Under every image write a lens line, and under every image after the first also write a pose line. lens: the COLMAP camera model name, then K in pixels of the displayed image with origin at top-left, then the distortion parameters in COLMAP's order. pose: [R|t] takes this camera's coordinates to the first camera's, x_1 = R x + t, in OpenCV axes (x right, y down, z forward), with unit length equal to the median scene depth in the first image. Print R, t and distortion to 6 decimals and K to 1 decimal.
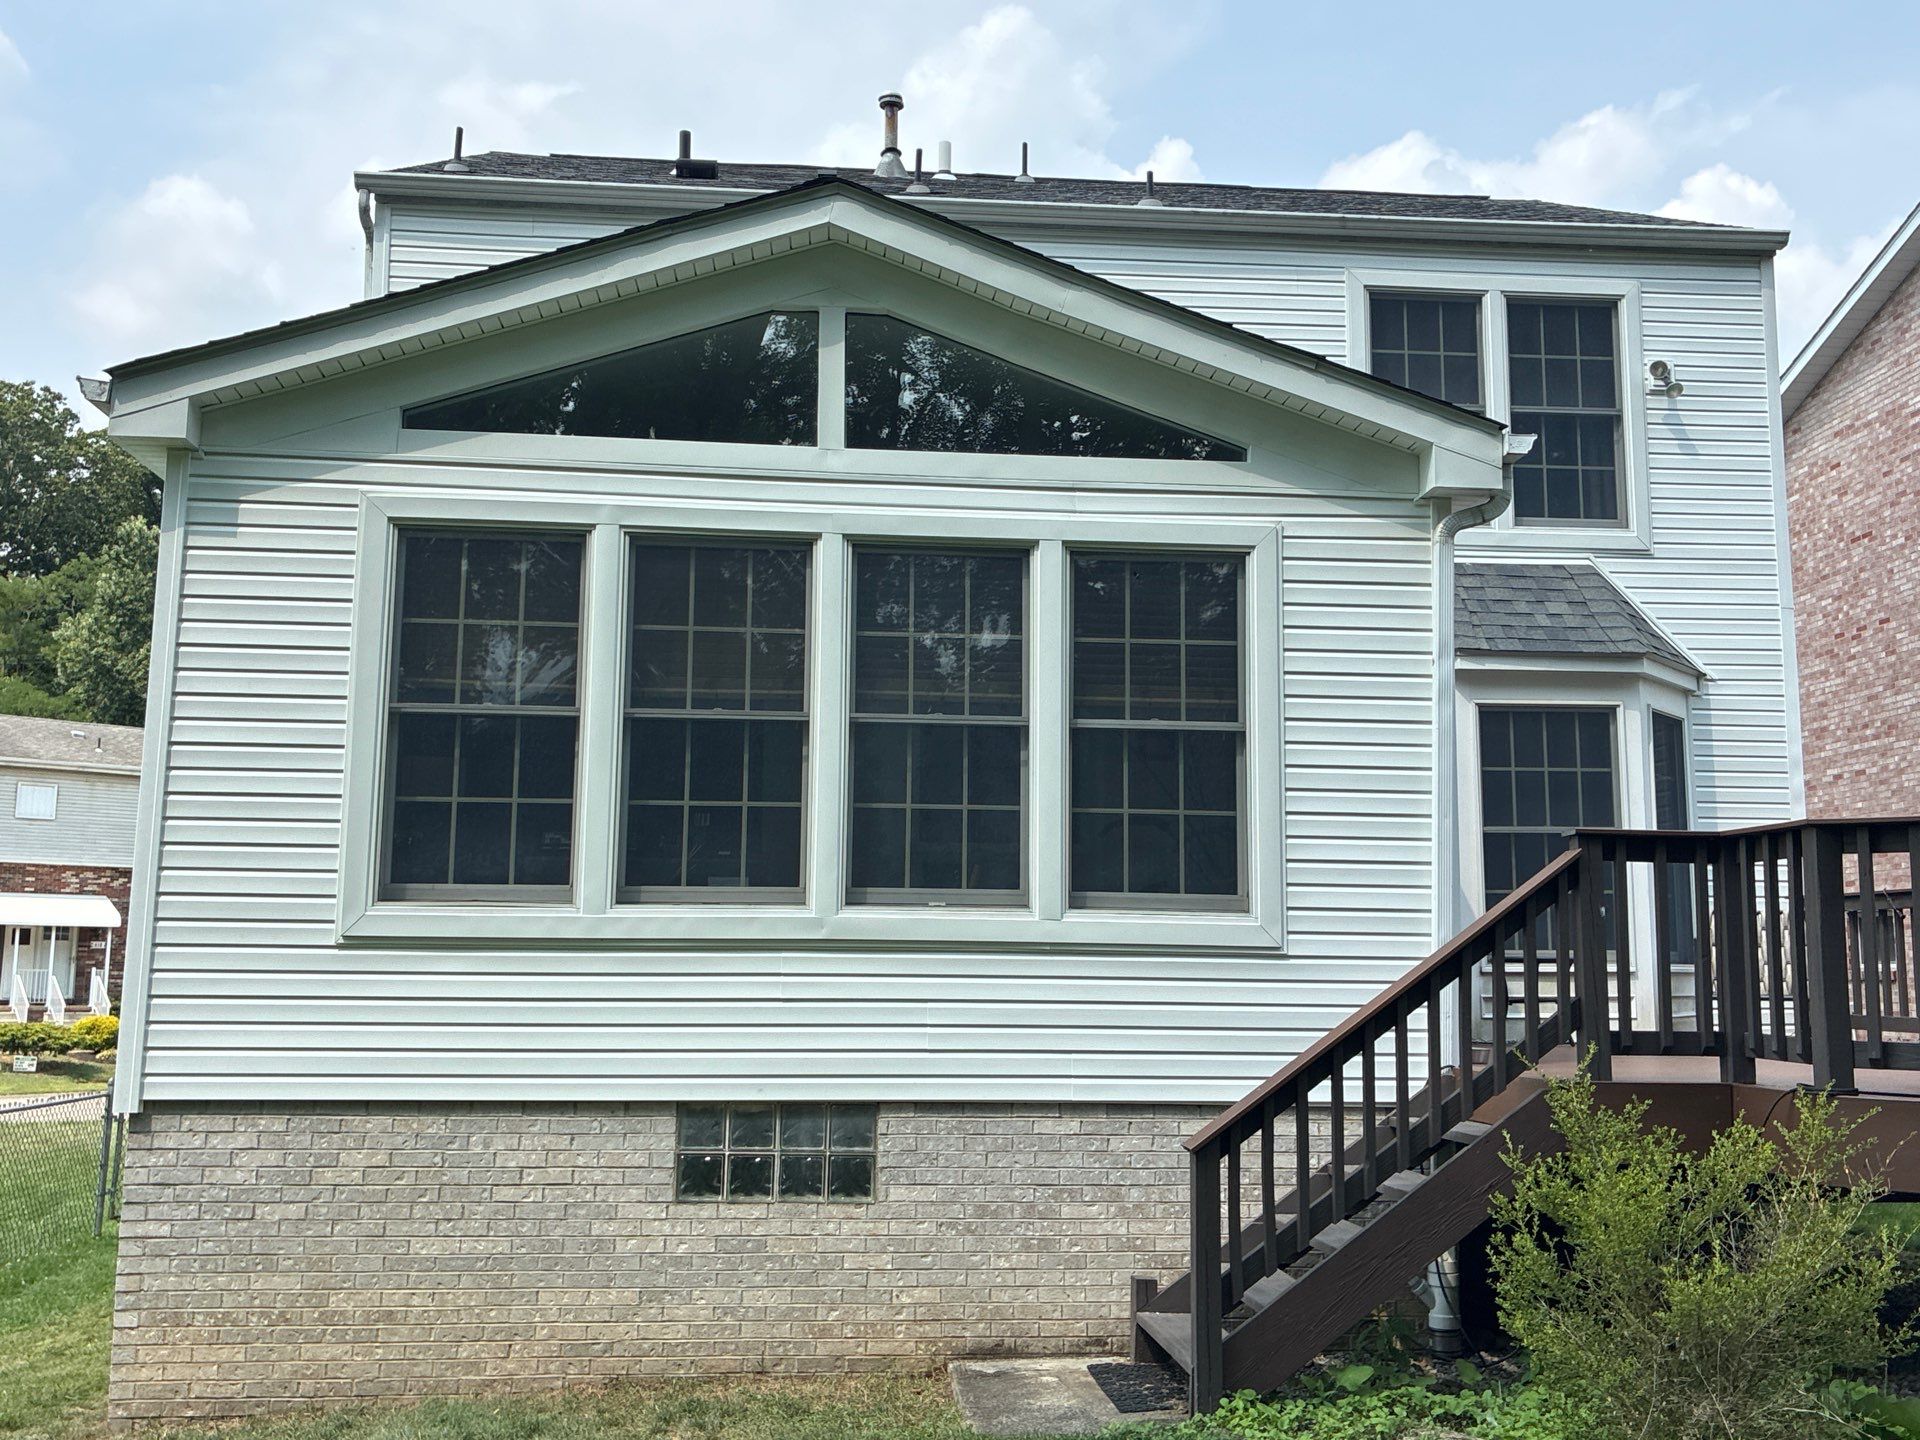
lens RADIAL K [[1831.4, 0, 975.2], [0, 1831.4, 723.6], [0, 0, 1]] dist [0.002163, 0.007321]
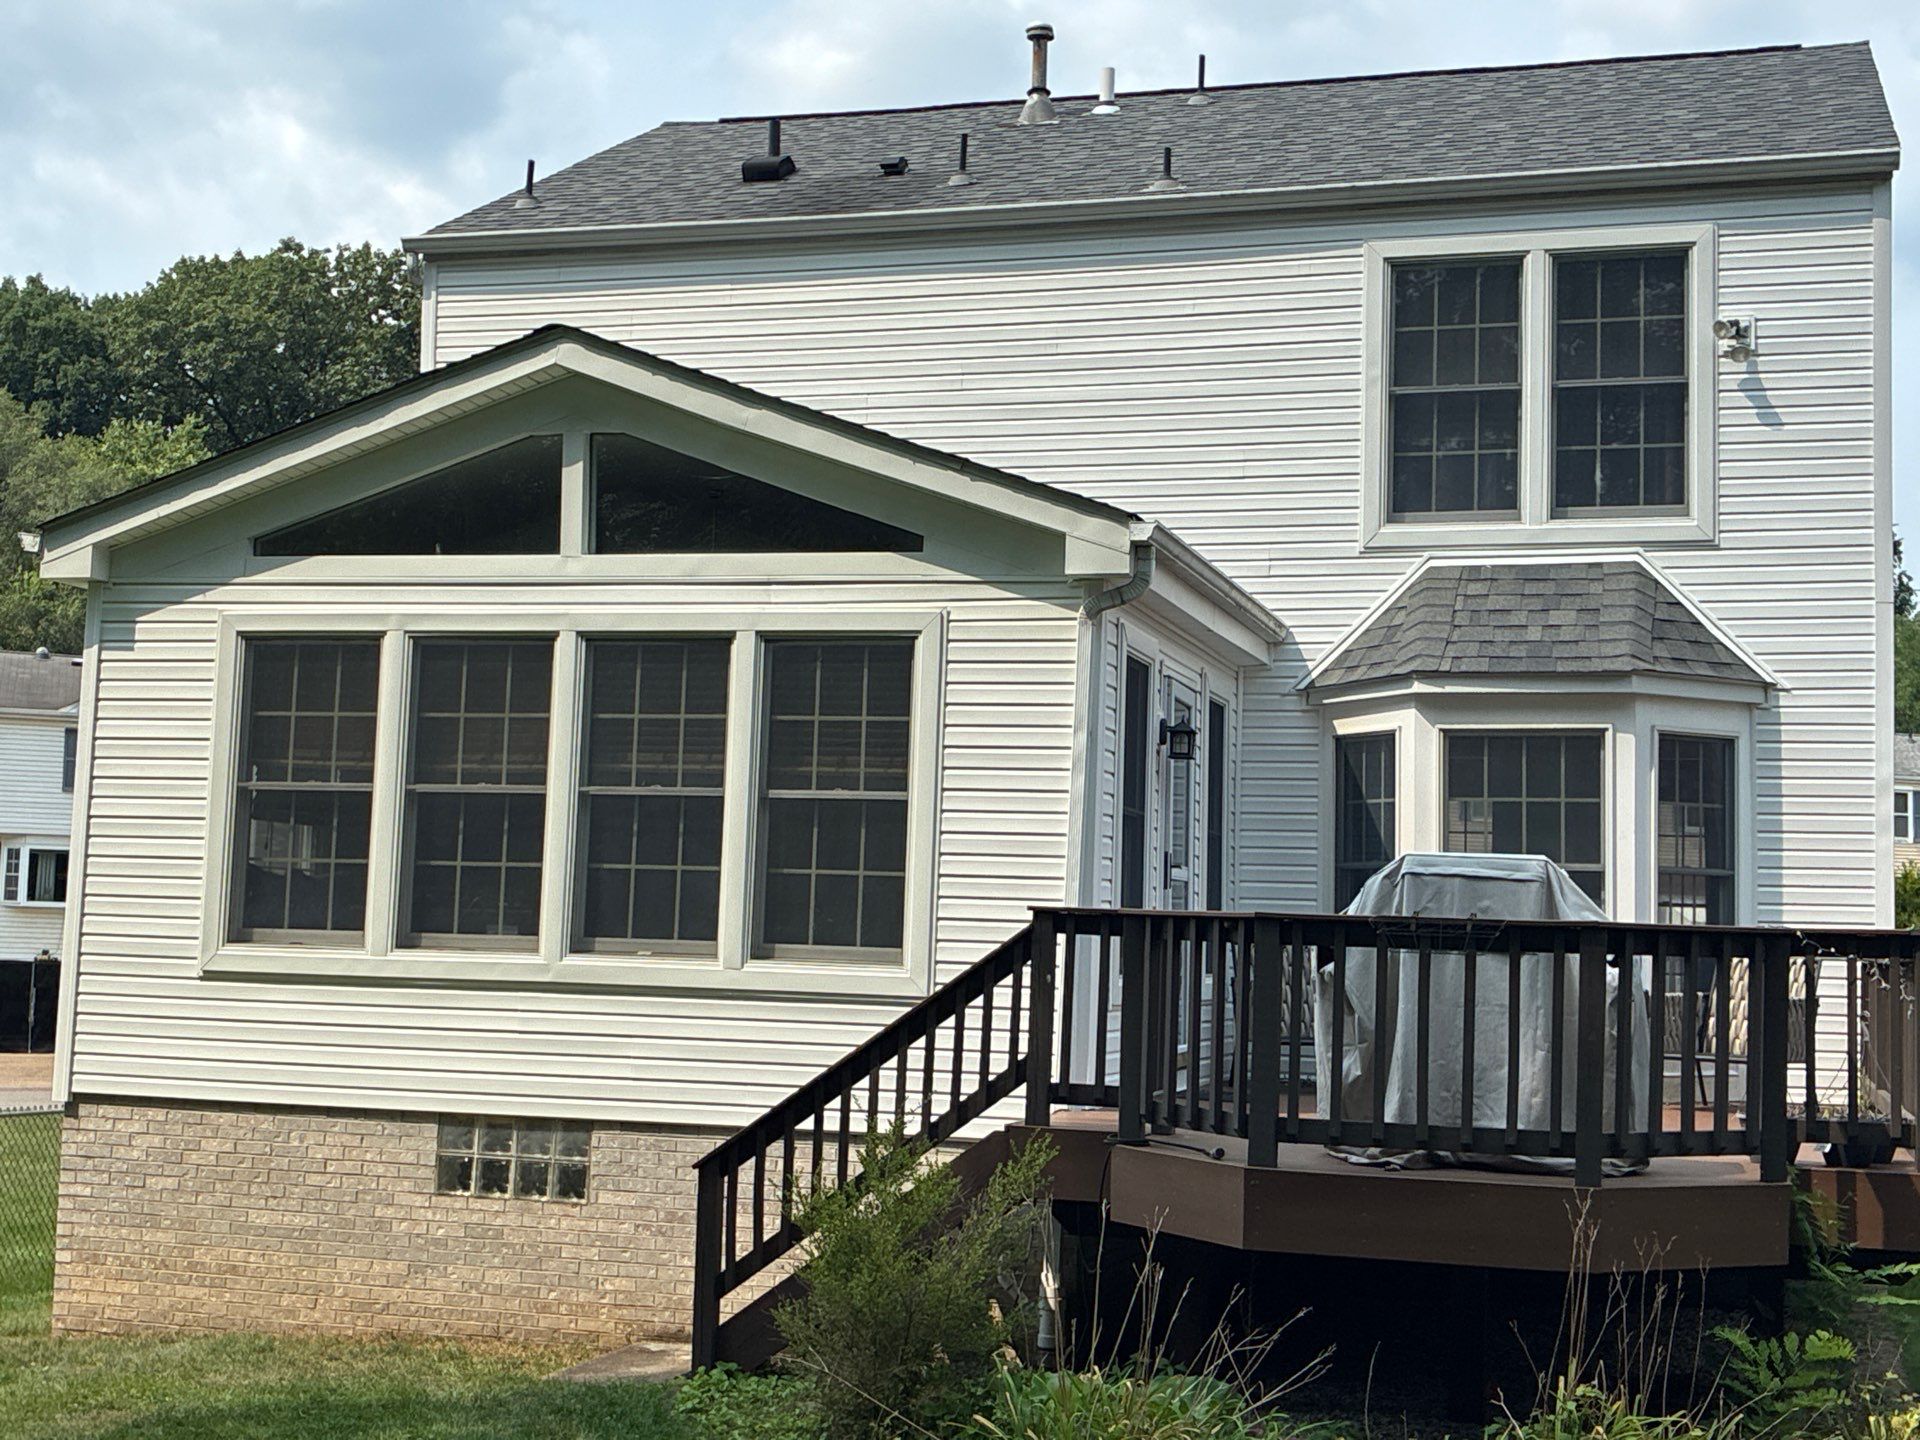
lens RADIAL K [[2609.9, 0, 960.0], [0, 2609.9, 720.0], [0, 0, 1]] dist [0.120752, -0.583385]
pose [[0.927413, -0.010444, -0.373894, 0.804137], [0.028231, 0.998713, 0.042127, -0.115631], [0.372972, -0.049624, 0.926514, -0.464666]]
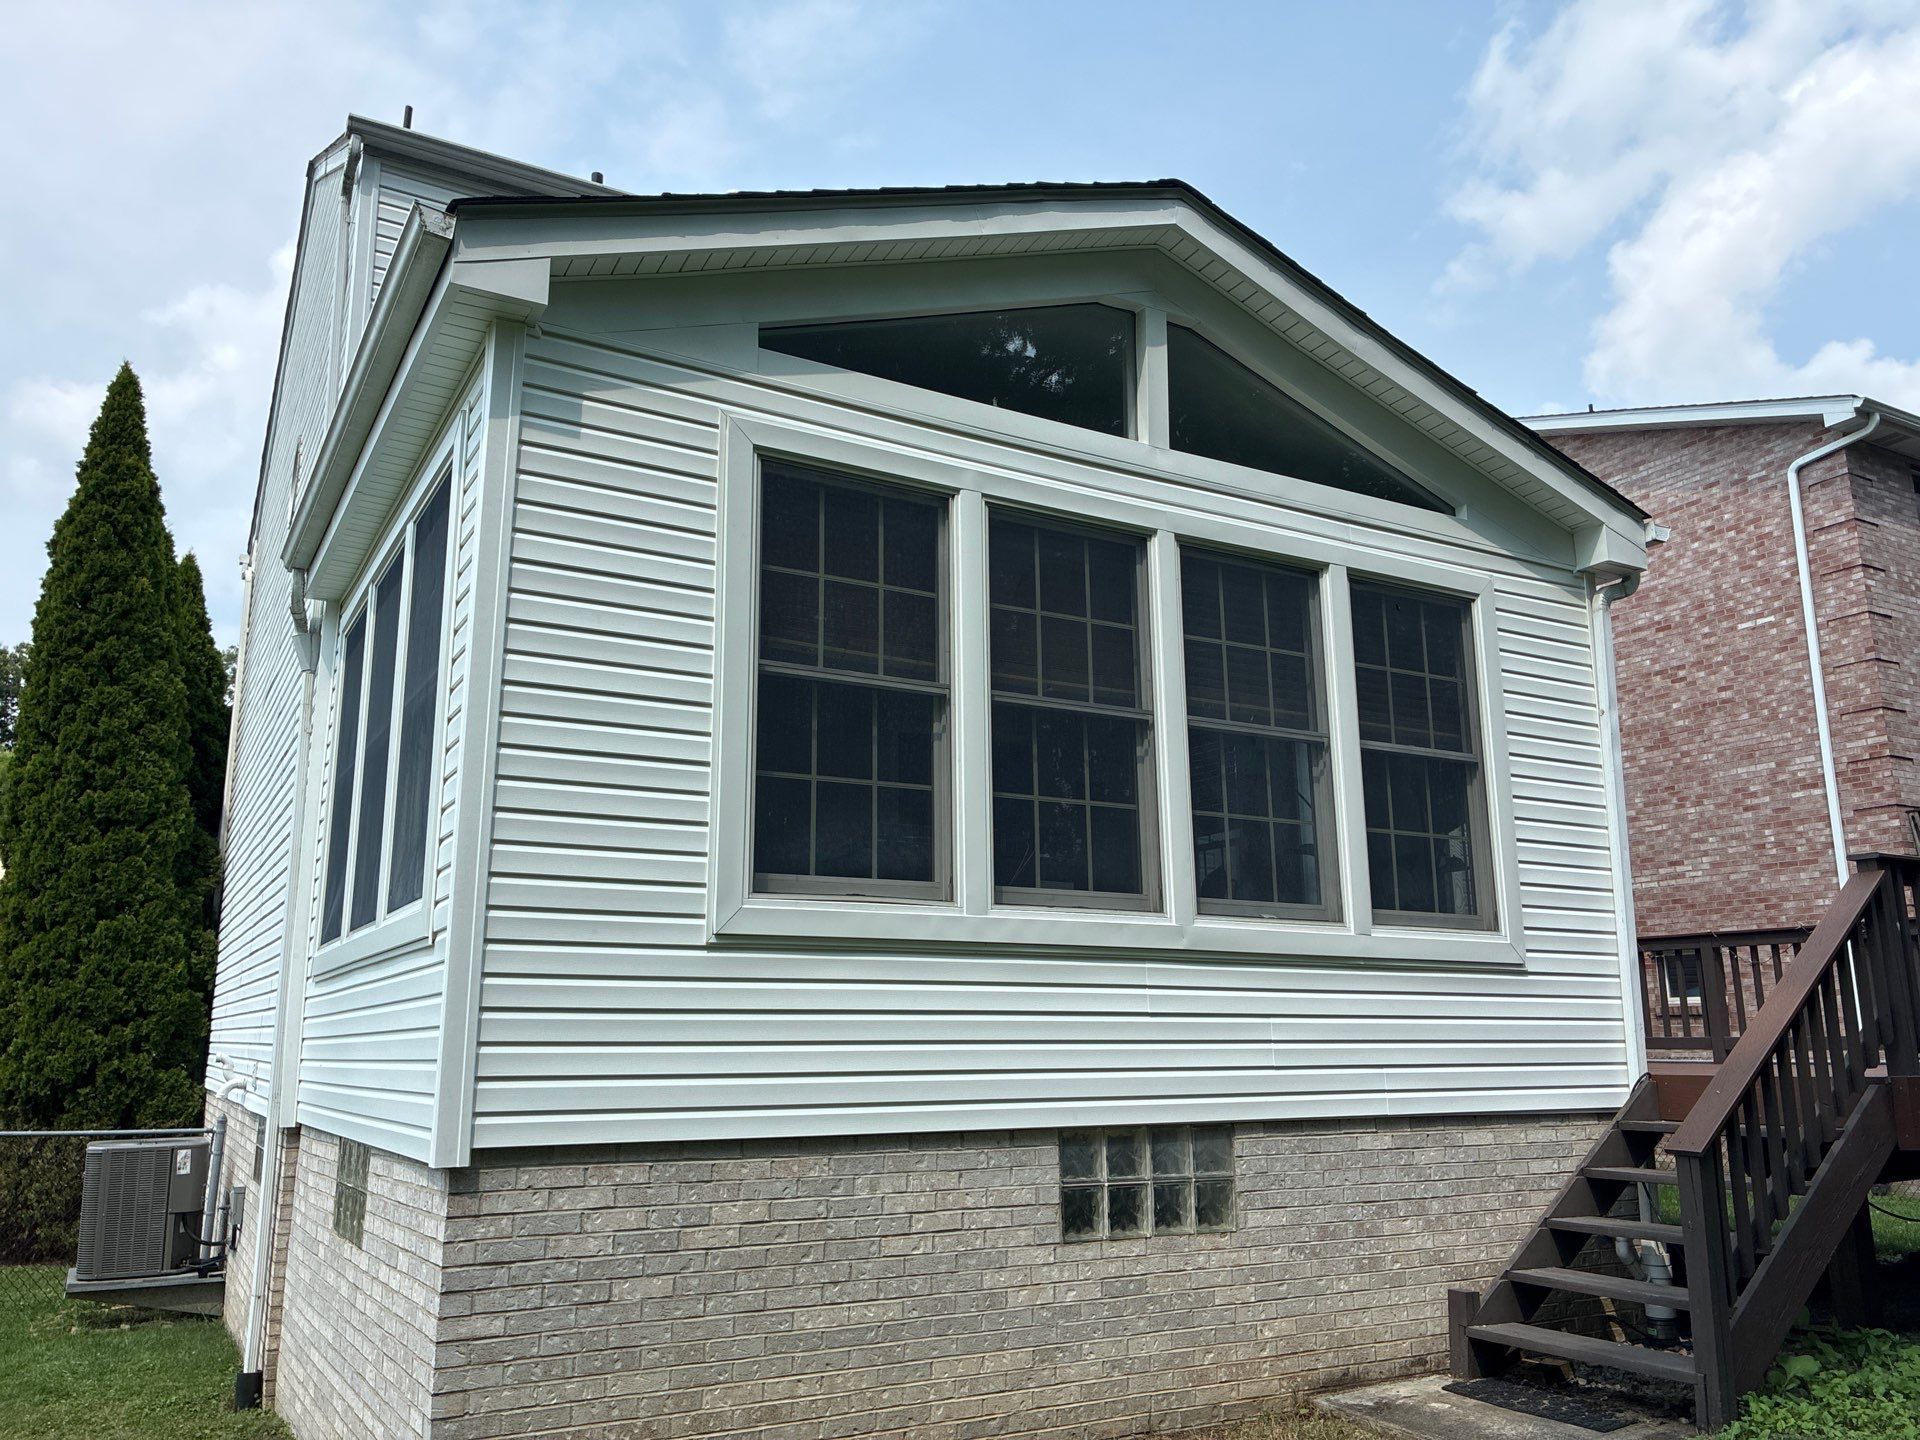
lens RADIAL K [[1477.2, 0, 952.2], [0, 1477.2, 722.0], [0, 0, 1]] dist [0.017948, -0.000109]
pose [[0.913570, 0.074777, 0.399749, -0.511443], [-0.044979, 0.995499, -0.083423, 0.071045], [-0.404187, 0.058233, 0.912821, 0.347095]]
